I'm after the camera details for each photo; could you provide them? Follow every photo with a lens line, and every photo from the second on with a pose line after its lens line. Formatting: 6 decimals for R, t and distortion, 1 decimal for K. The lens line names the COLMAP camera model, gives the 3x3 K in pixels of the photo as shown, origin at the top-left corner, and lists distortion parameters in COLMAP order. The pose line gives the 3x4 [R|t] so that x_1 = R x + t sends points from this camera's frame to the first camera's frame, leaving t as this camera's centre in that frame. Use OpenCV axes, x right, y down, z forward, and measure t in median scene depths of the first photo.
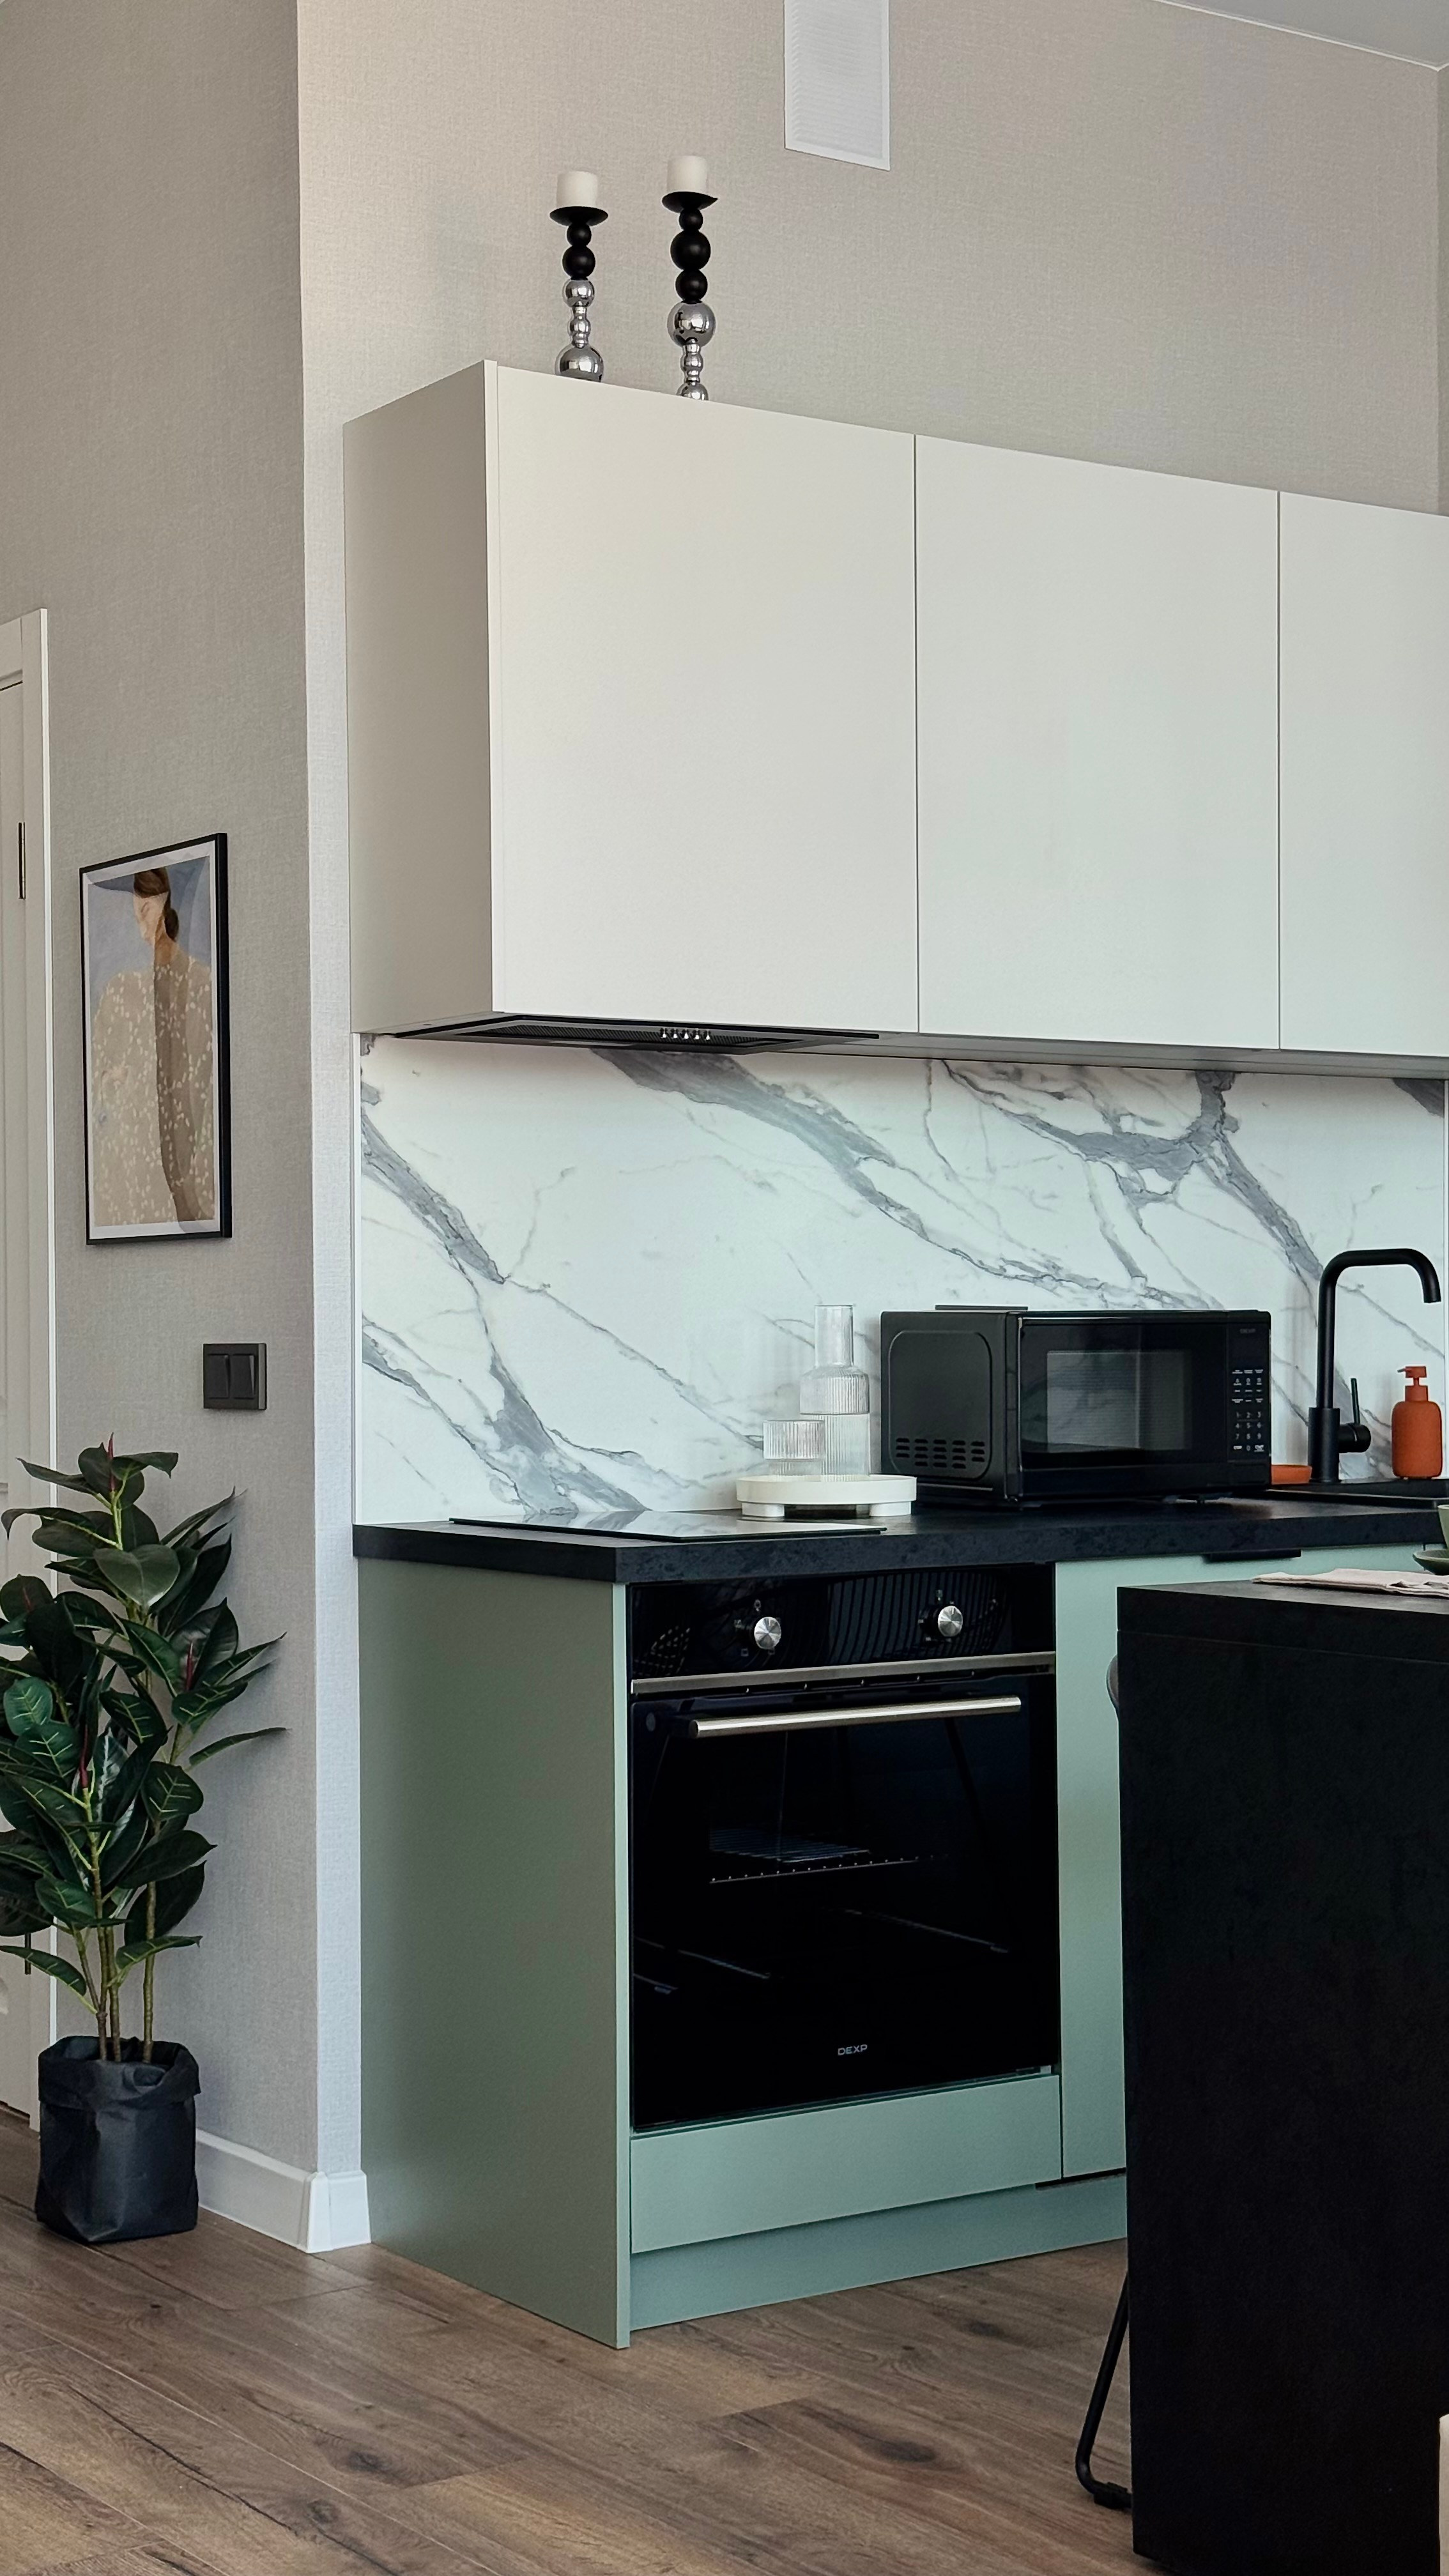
lens RADIAL K [[3670.0, 0, 639.1], [0, 3670.0, 1307.3], [0, 0, 1]] dist [0.118235, 0.057682]
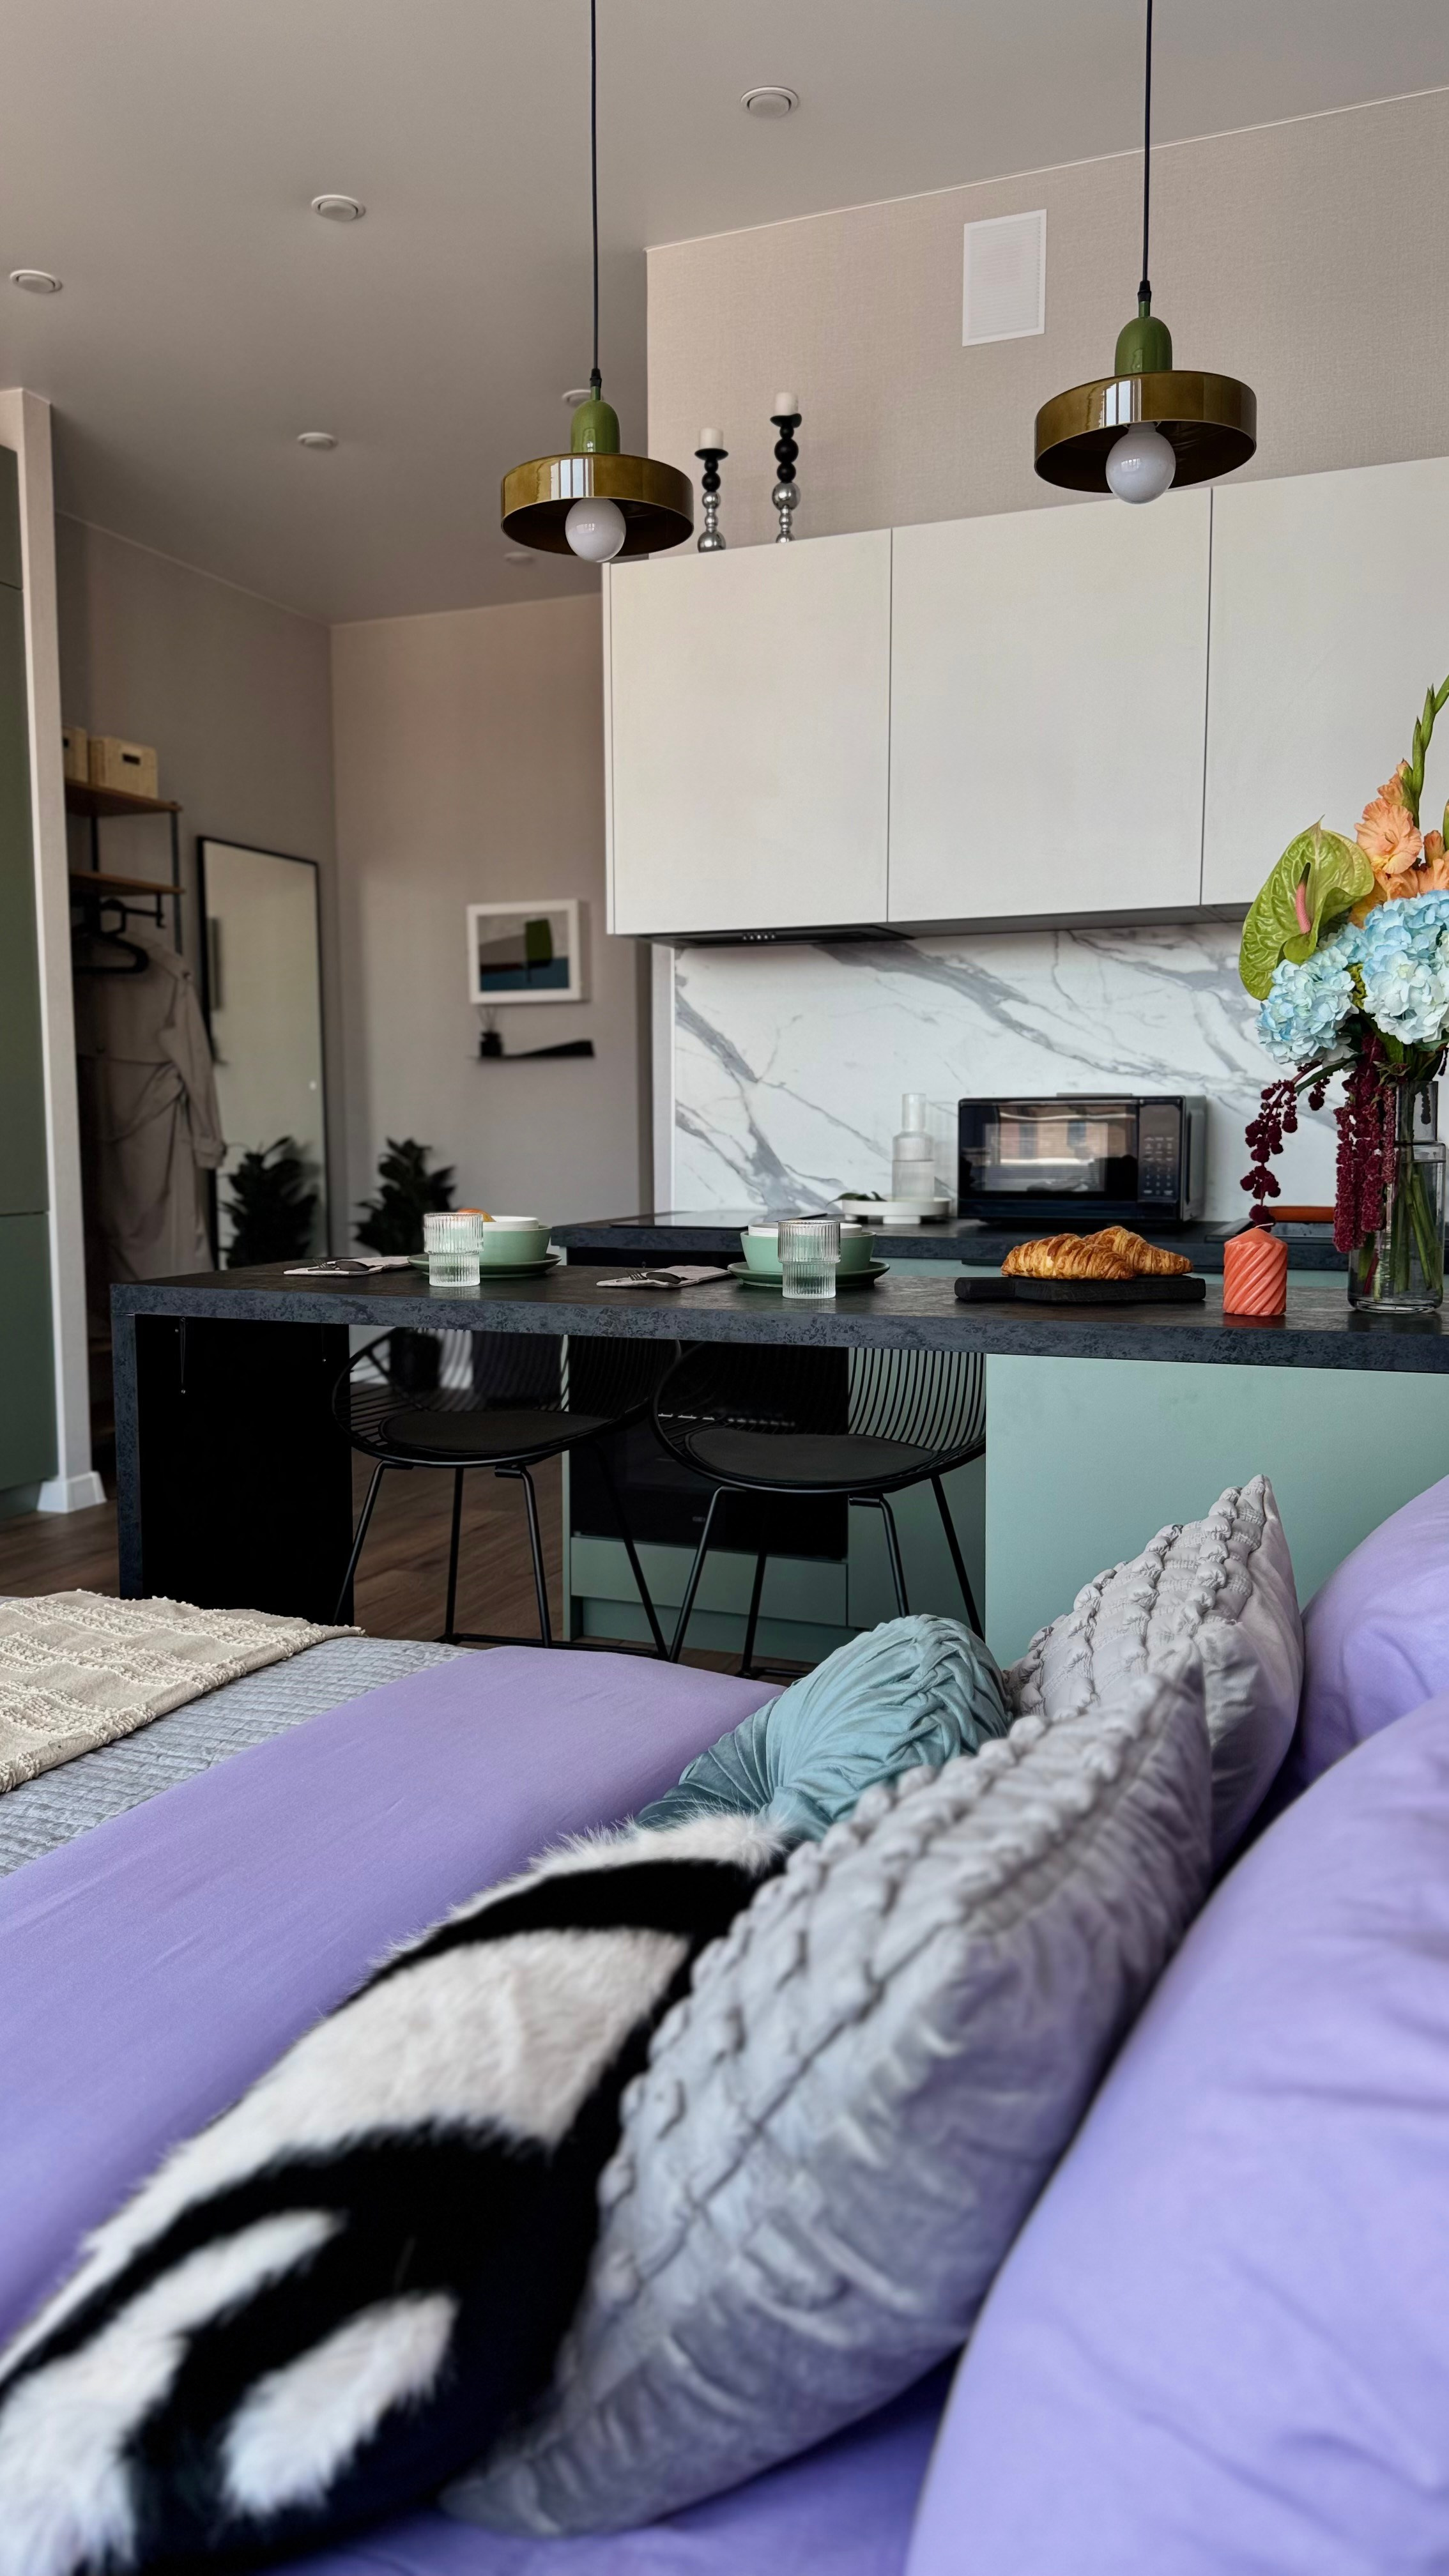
lens RADIAL K [[1877.3, 0, 701.5], [0, 1877.3, 1283.3], [0, 0, 1]] dist [0.168810, -0.223474]
pose [[0.553541, 0.083350, -0.828640, 0.676816], [0.004455, 0.994669, 0.103027, -0.003395], [0.832810, -0.060721, 0.550219, 0.436773]]
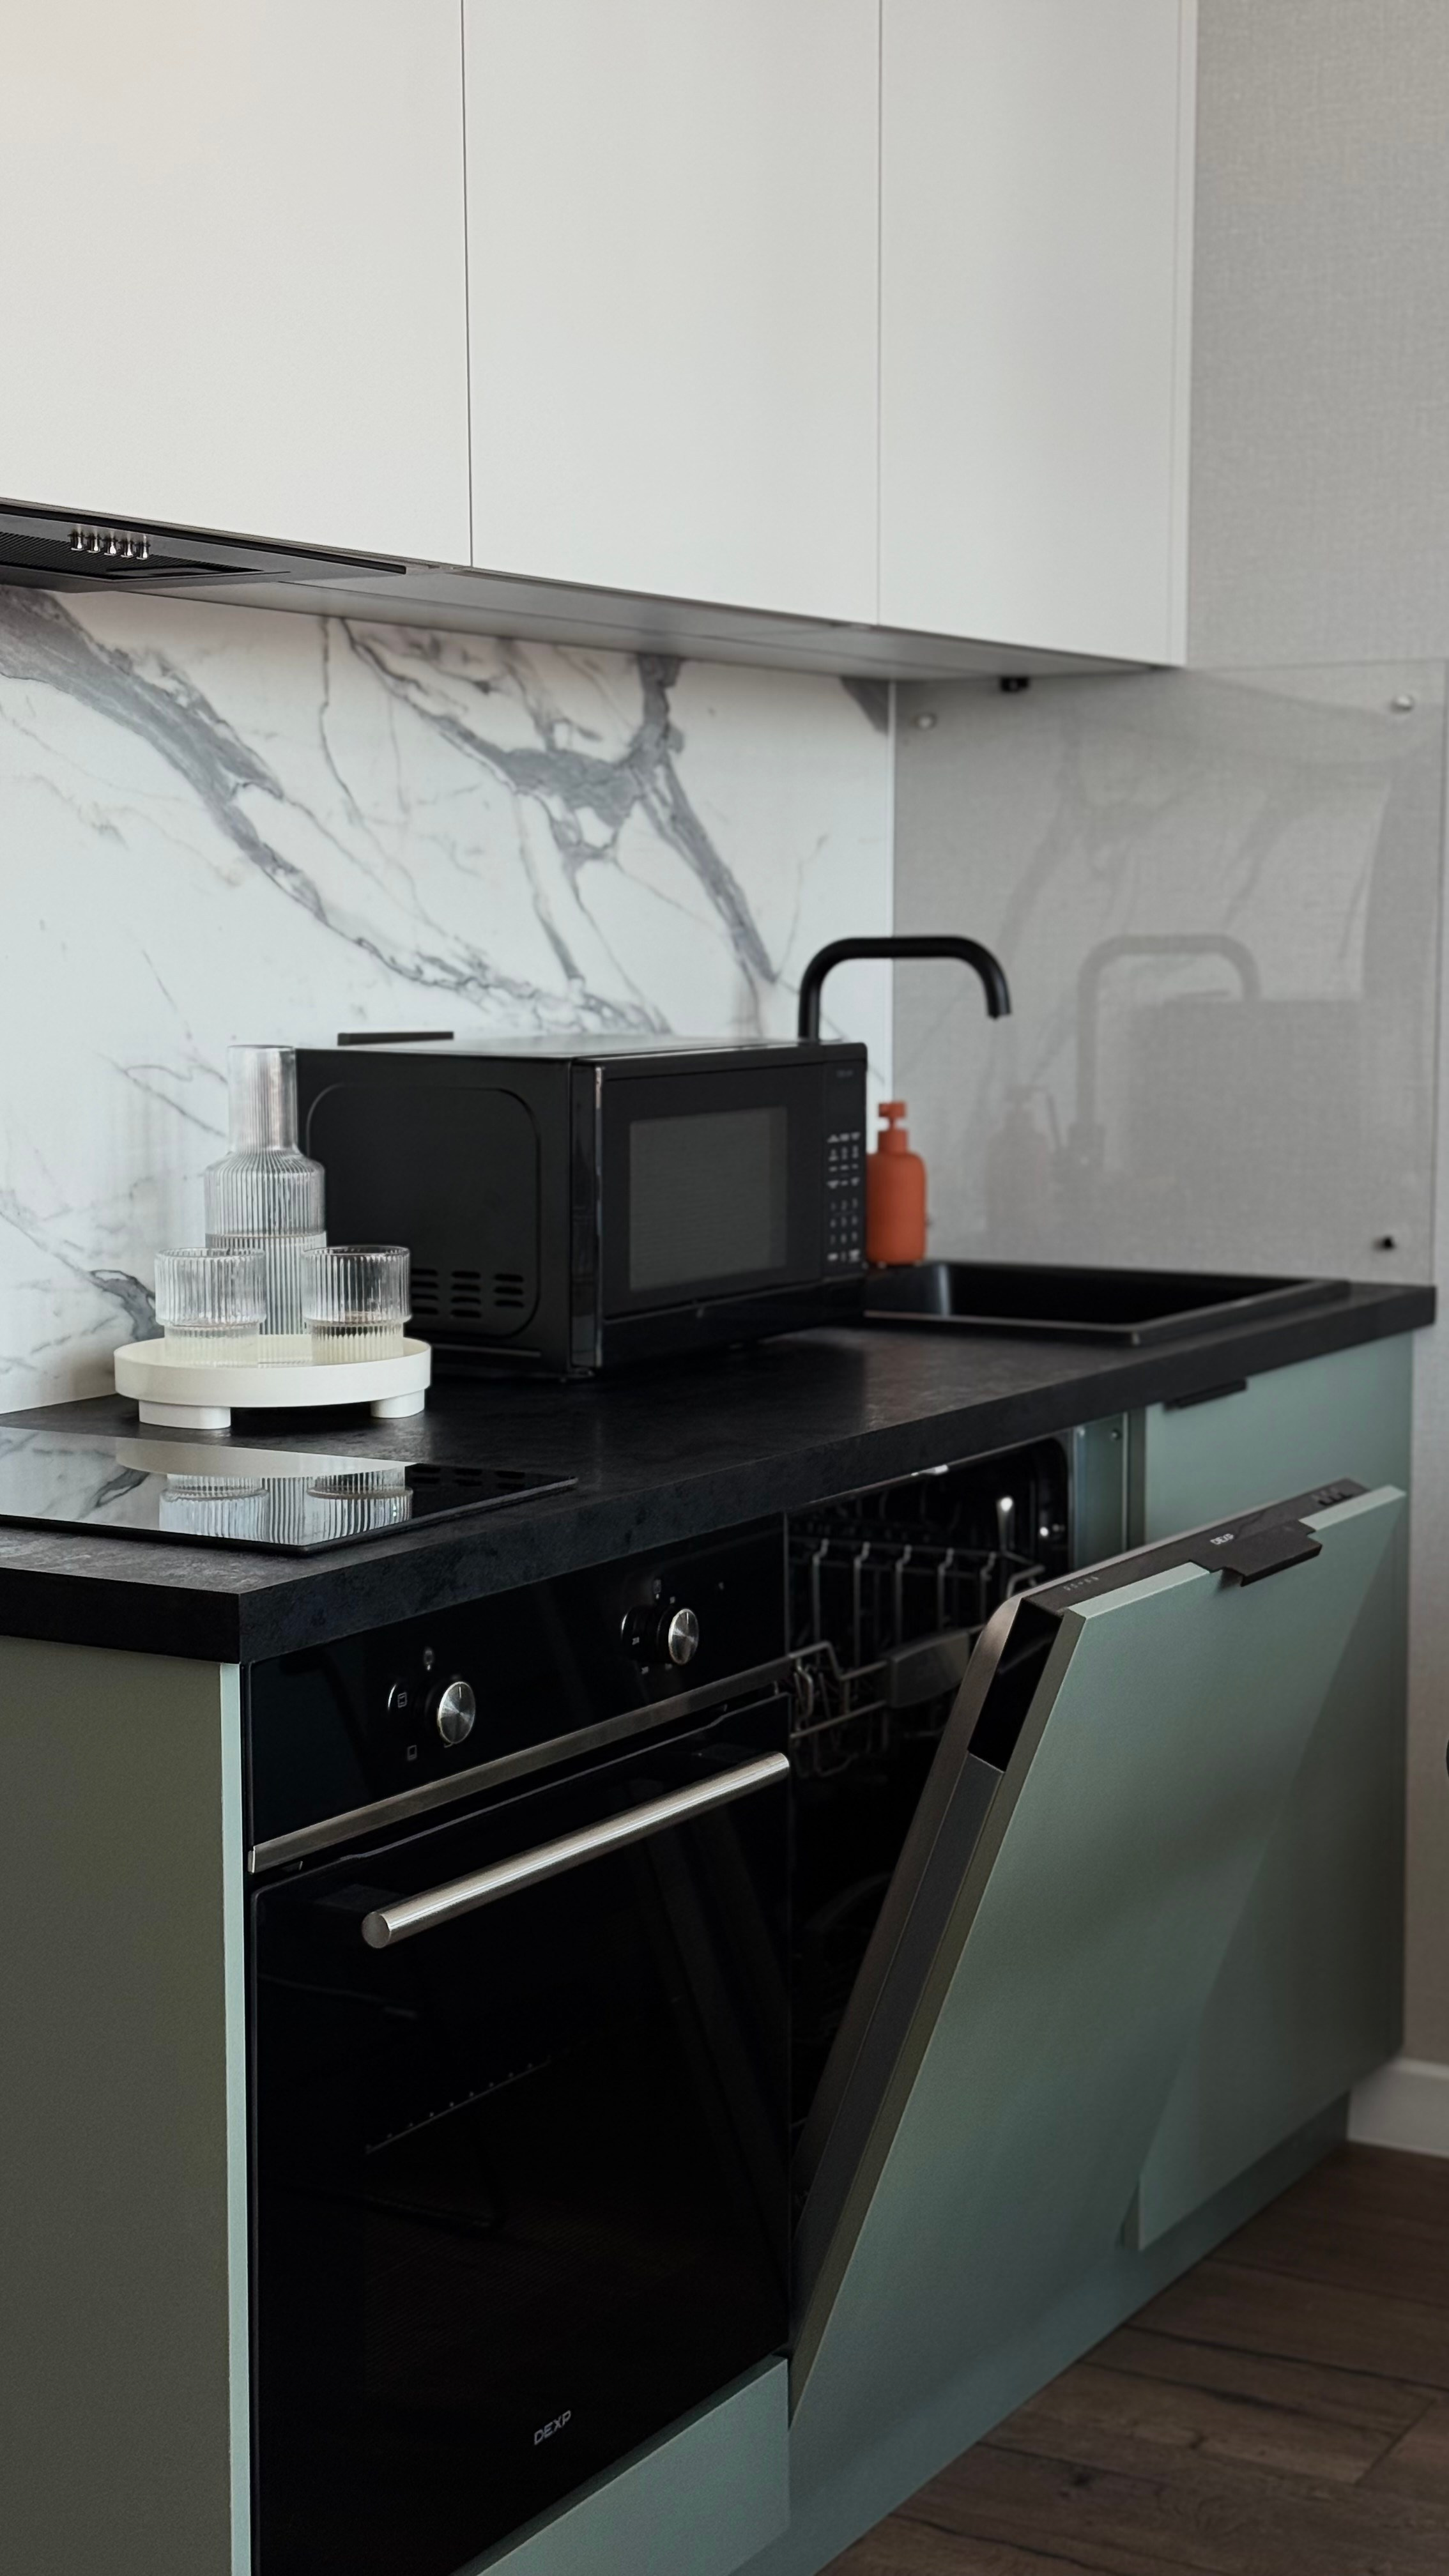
lens RADIAL K [[3676.2, 0, 724.5], [0, 3676.2, 1288.0], [0, 0, 1]] dist [0.216360, -0.518315]
pose [[0.896887, -0.041299, 0.440328, -0.133680], [-0.004421, 0.994743, 0.102304, -0.021502], [-0.442238, -0.093702, 0.891990, 0.432396]]
